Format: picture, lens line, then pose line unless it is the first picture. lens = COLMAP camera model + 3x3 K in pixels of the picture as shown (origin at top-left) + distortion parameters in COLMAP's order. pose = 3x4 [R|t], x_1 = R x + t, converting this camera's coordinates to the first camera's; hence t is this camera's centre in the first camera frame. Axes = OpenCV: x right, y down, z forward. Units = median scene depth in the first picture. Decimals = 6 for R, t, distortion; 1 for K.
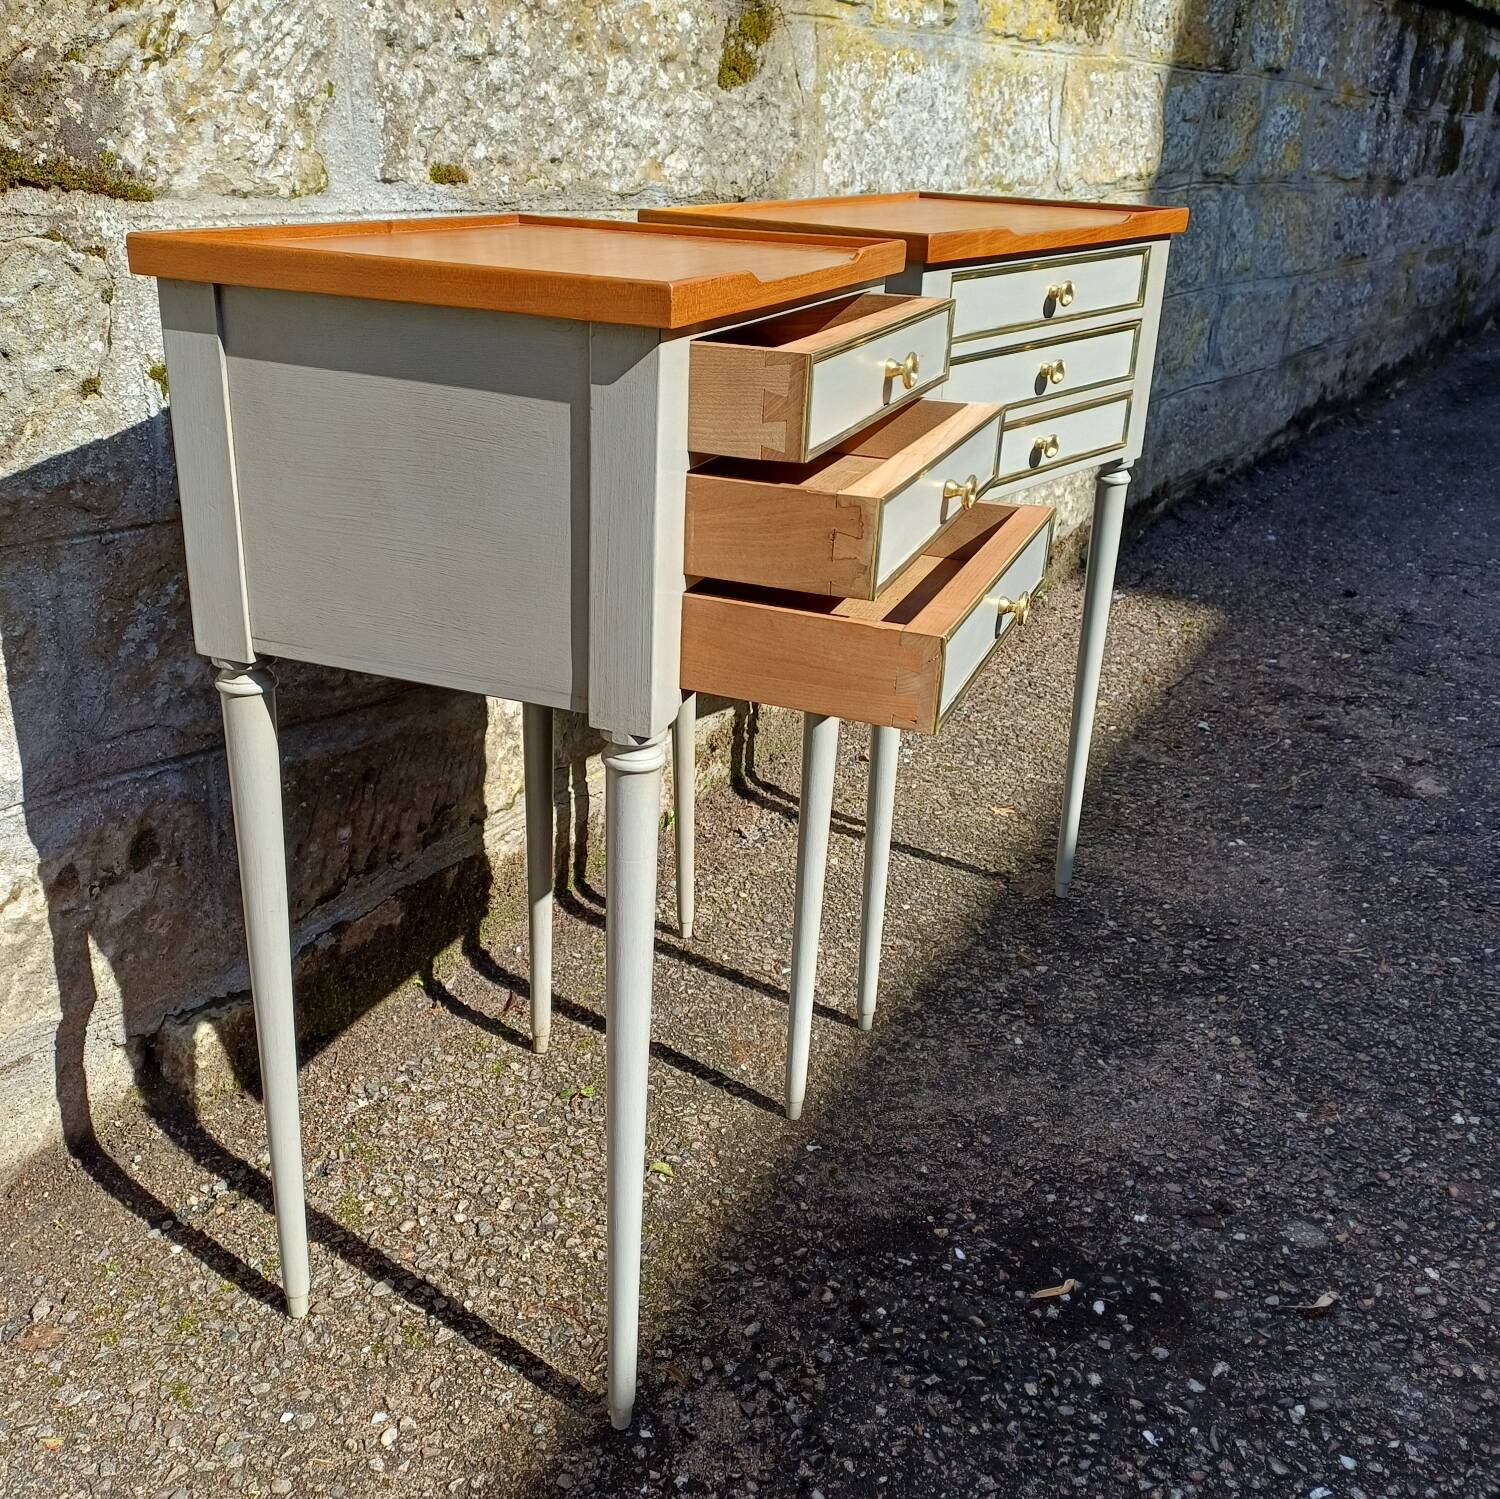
lens RADIAL K [[1456.7, 0, 725.0], [0, 1456.7, 746.5], [0, 0, 1]] dist [0.039350, -0.034245]
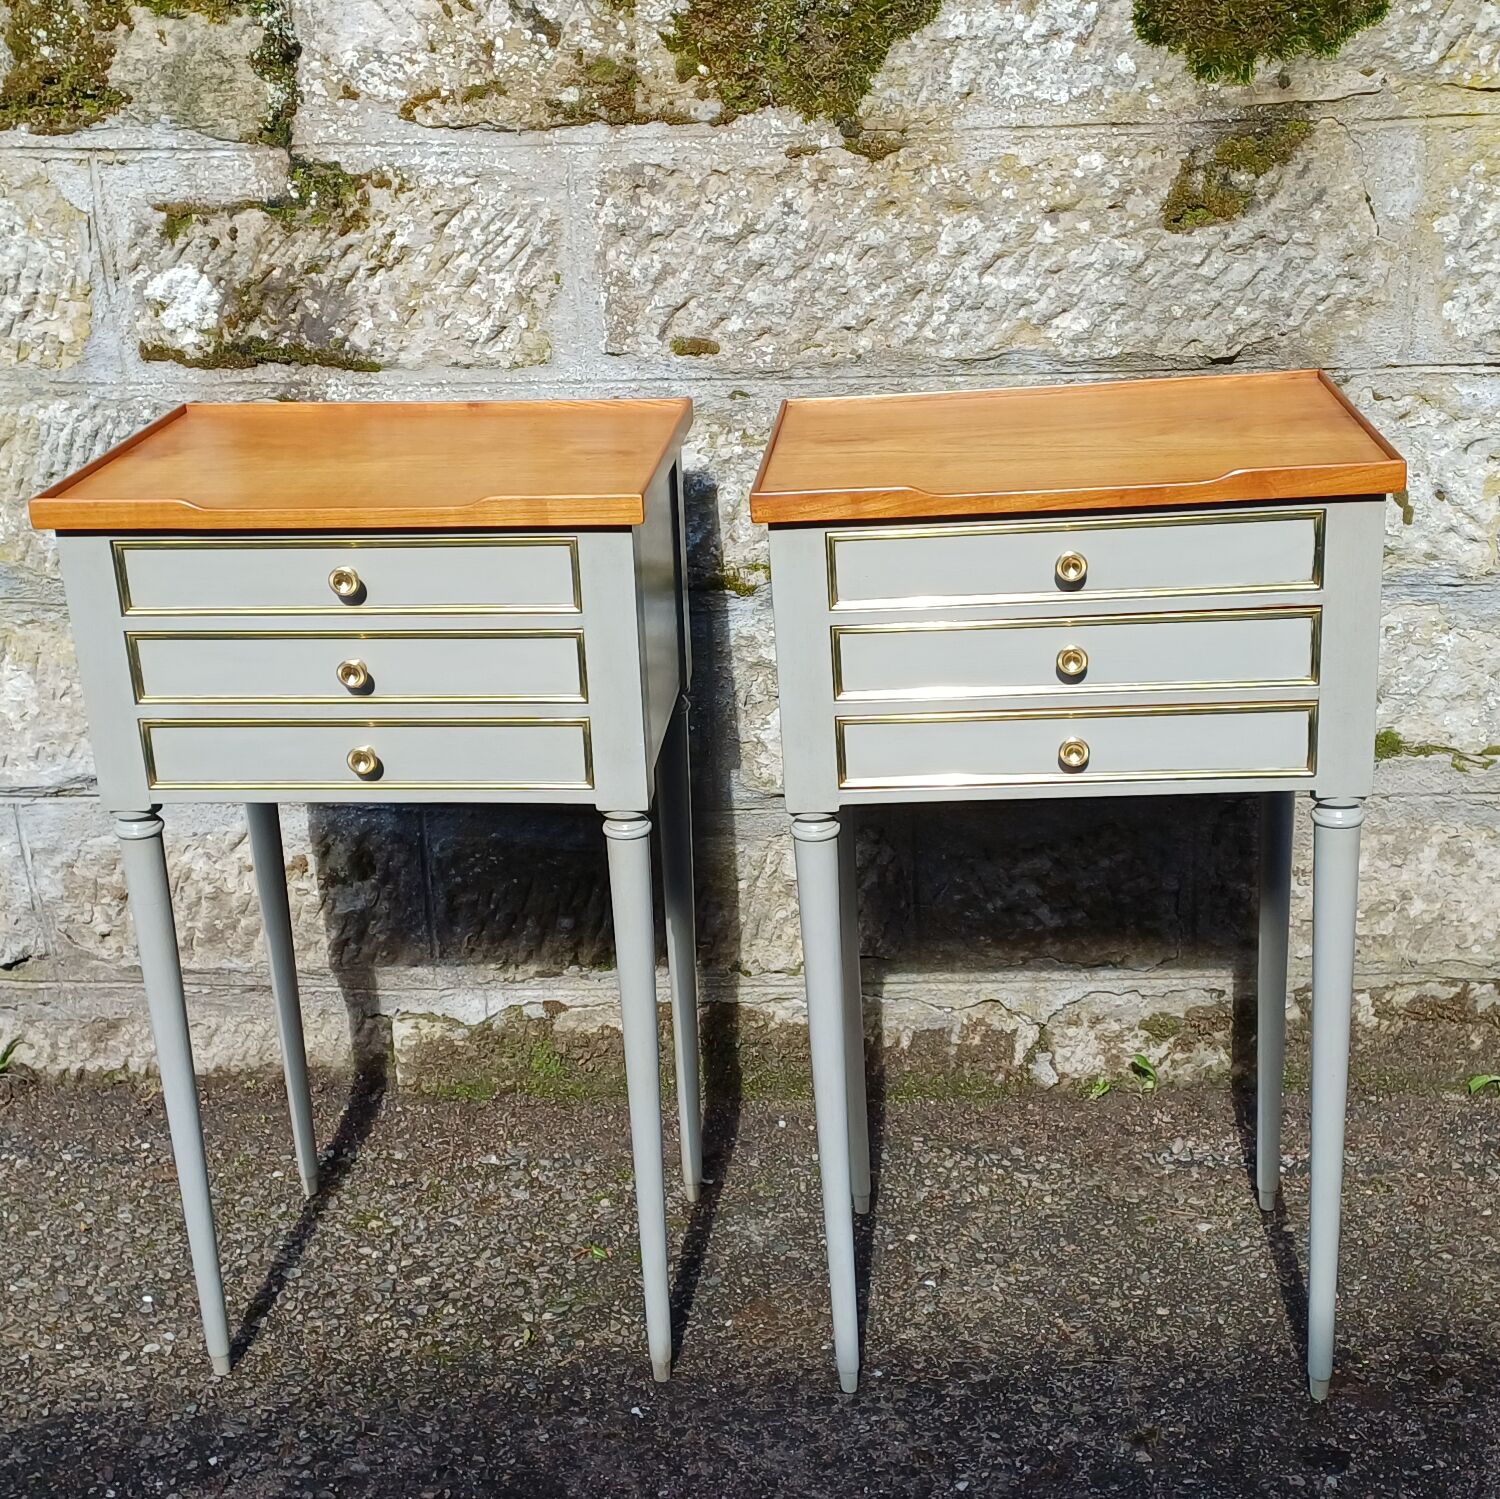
lens RADIAL K [[2045.5, 0, 750.0], [0, 2045.5, 749.5], [0, 0, 1]] dist [0.138593, -0.256351]
pose [[0.496075, 0.262961, -0.827503, 1.158593], [-0.283638, 0.949831, 0.131798, -0.338999], [0.820645, 0.169330, 0.545773, 0.305683]]
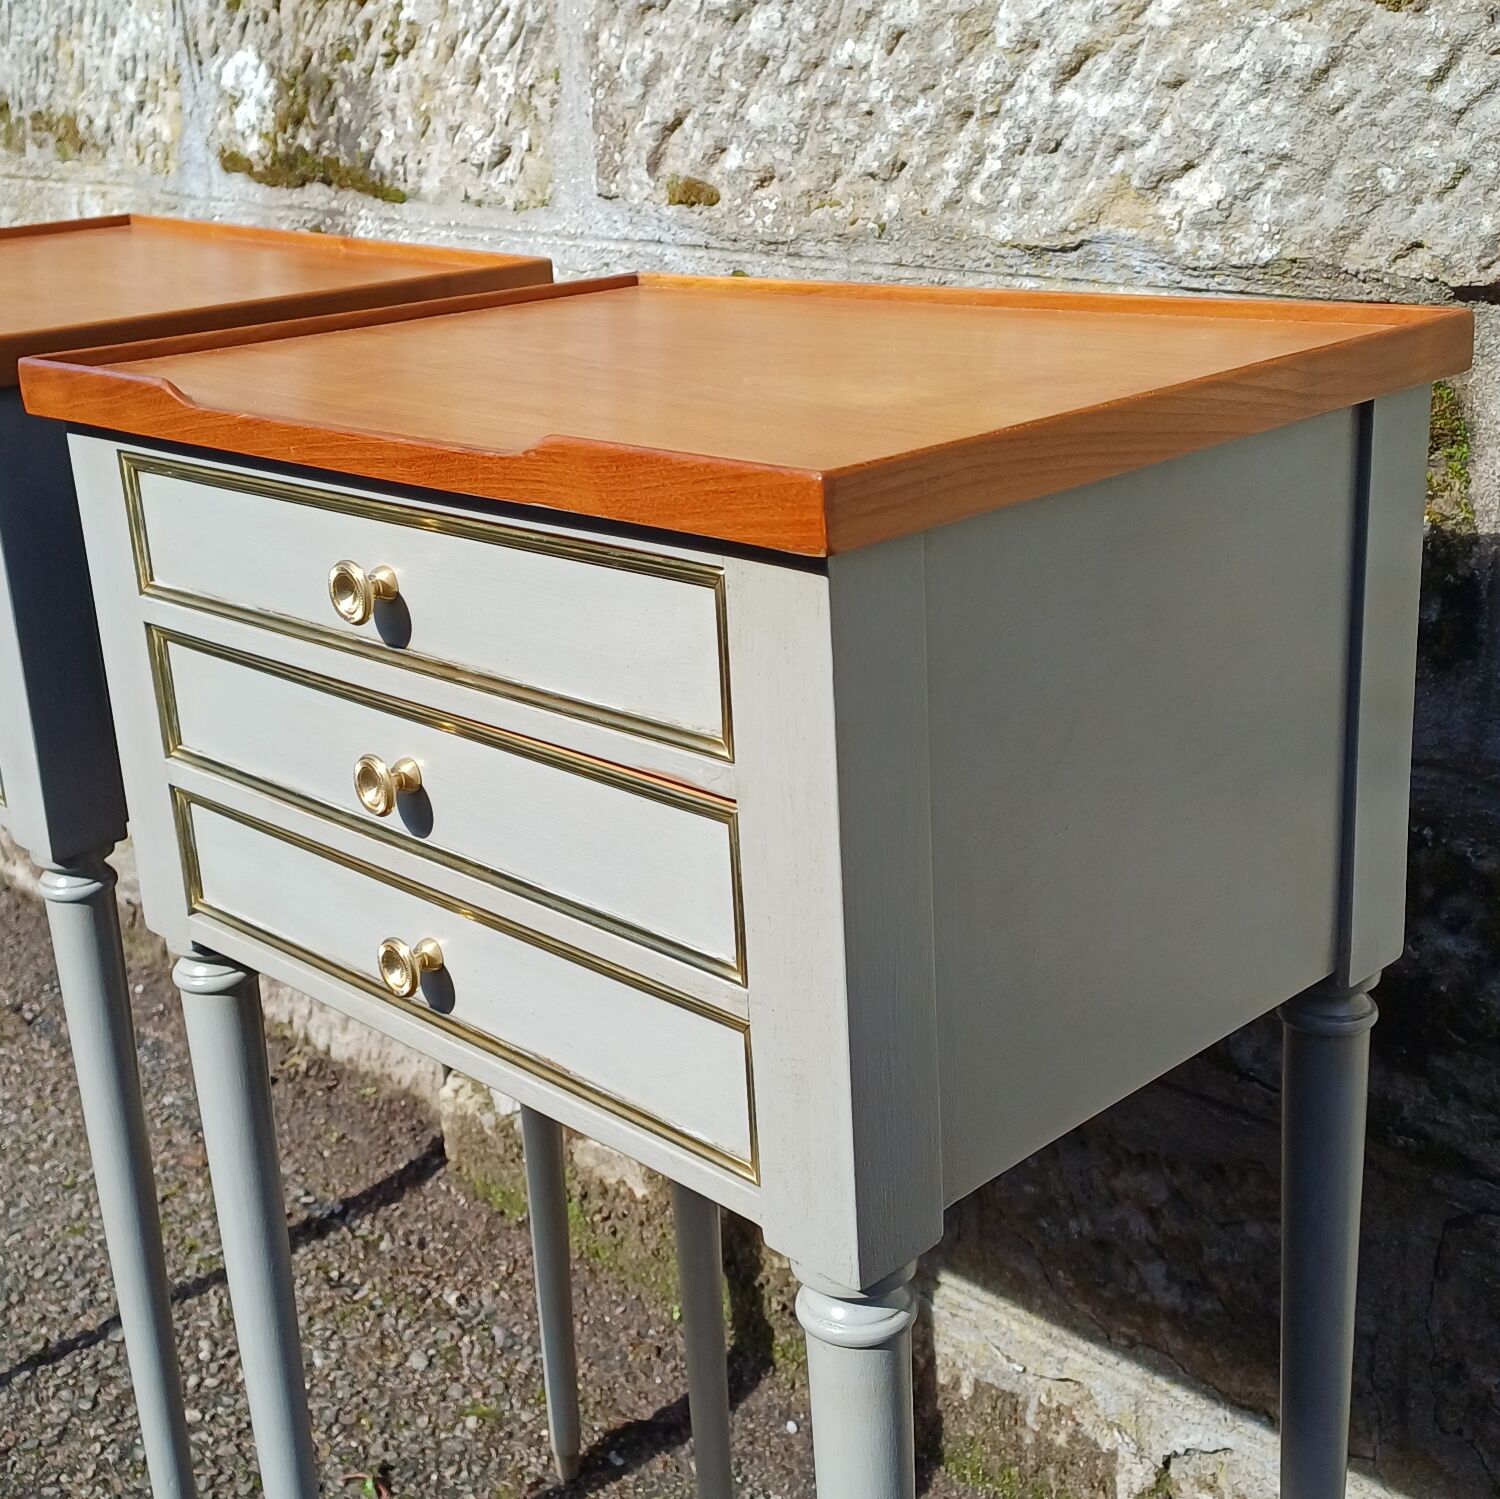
lens RADIAL K [[2038.0, 0, 749.1], [0, 2038.0, 723.2], [0, 0, 1]] dist [0.153406, -0.331688]
pose [[-0.192307, 0.299112, -0.934639, 0.759088], [-0.350635, 0.868601, 0.350123, -0.538950], [0.916555, 0.395049, -0.062159, 1.231453]]
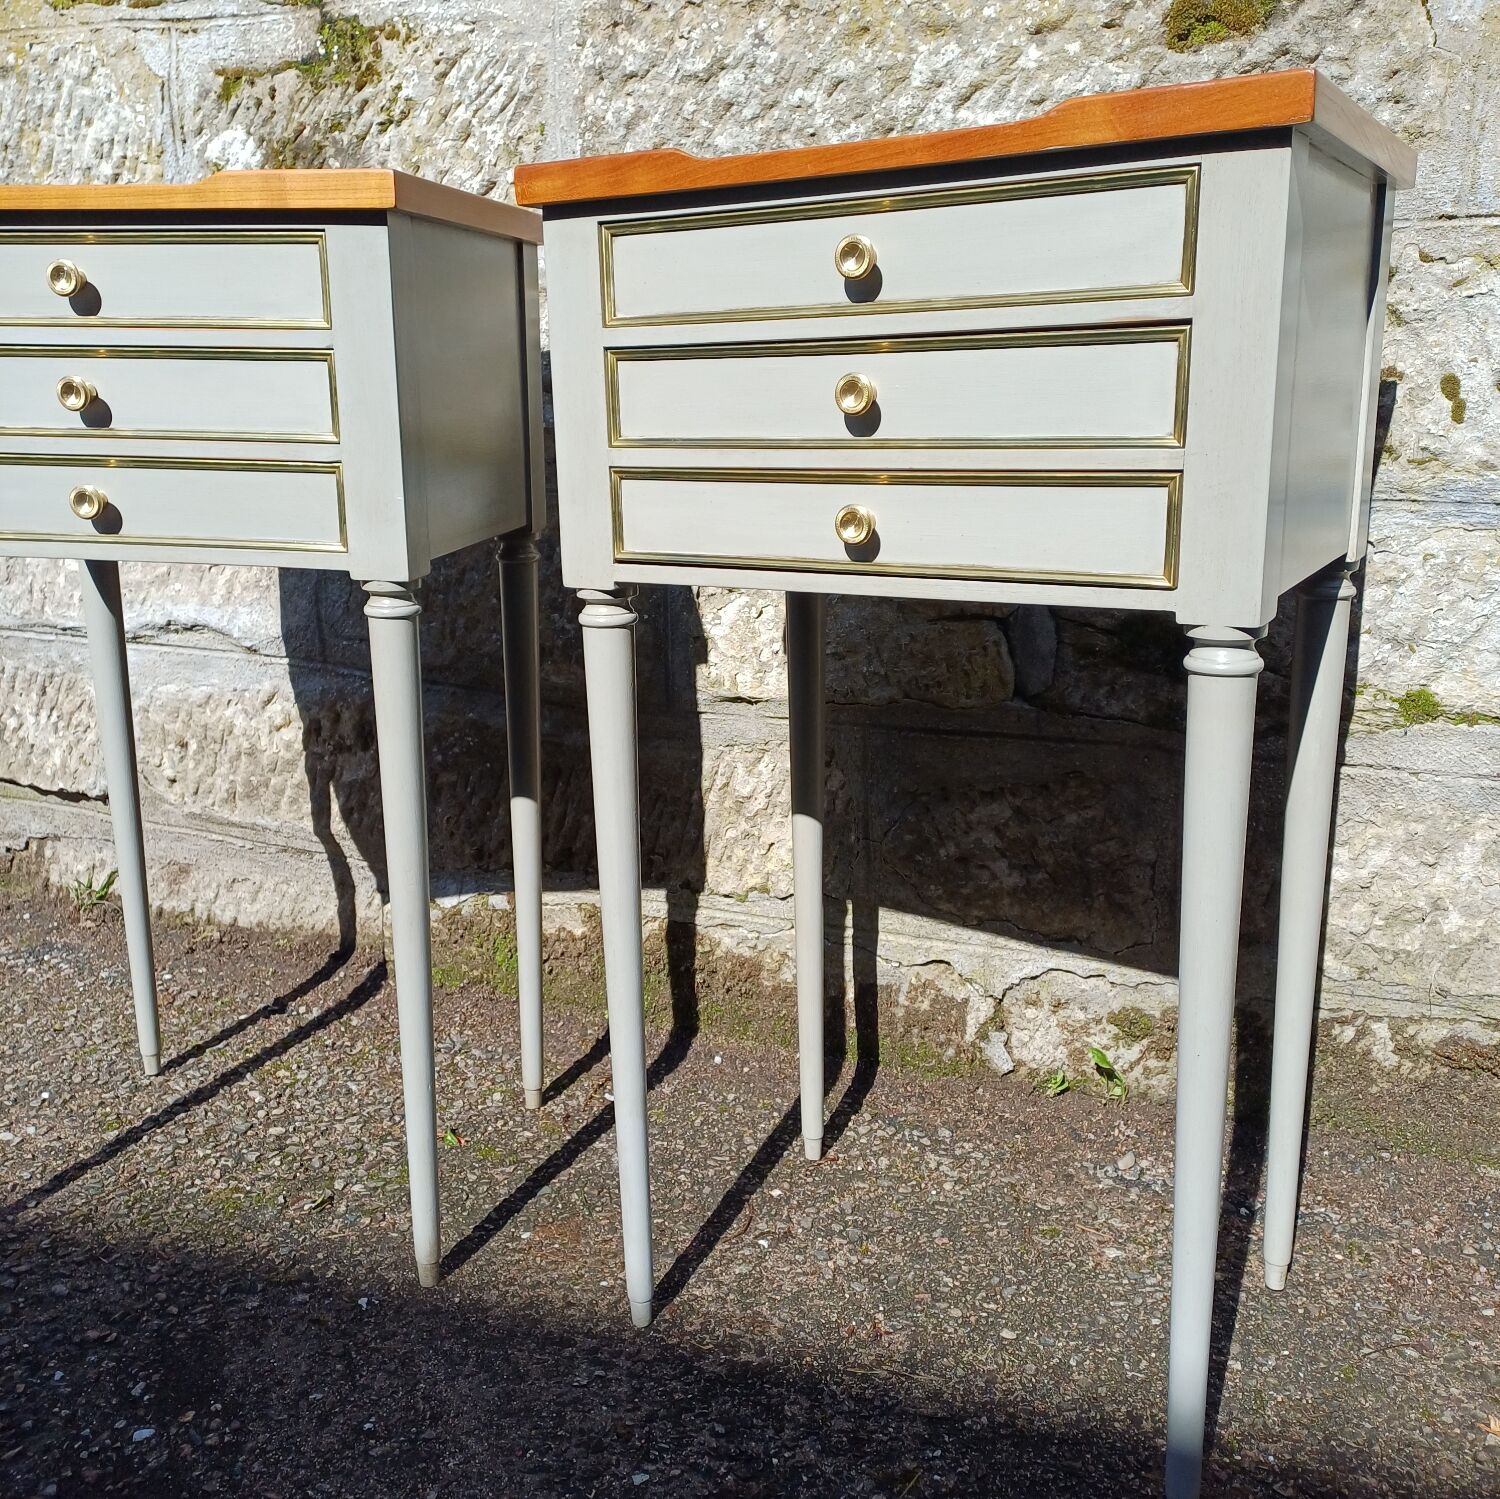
lens RADIAL K [[1461.9, 0, 733.5], [0, 1461.9, 739.4], [0, 0, 1]] dist [0.105209, -0.158150]
pose [[0.200498, 0.215385, -0.955725, 0.895215], [-0.372956, 0.918861, 0.128836, -0.211460], [0.905927, 0.330612, 0.264559, 0.945736]]
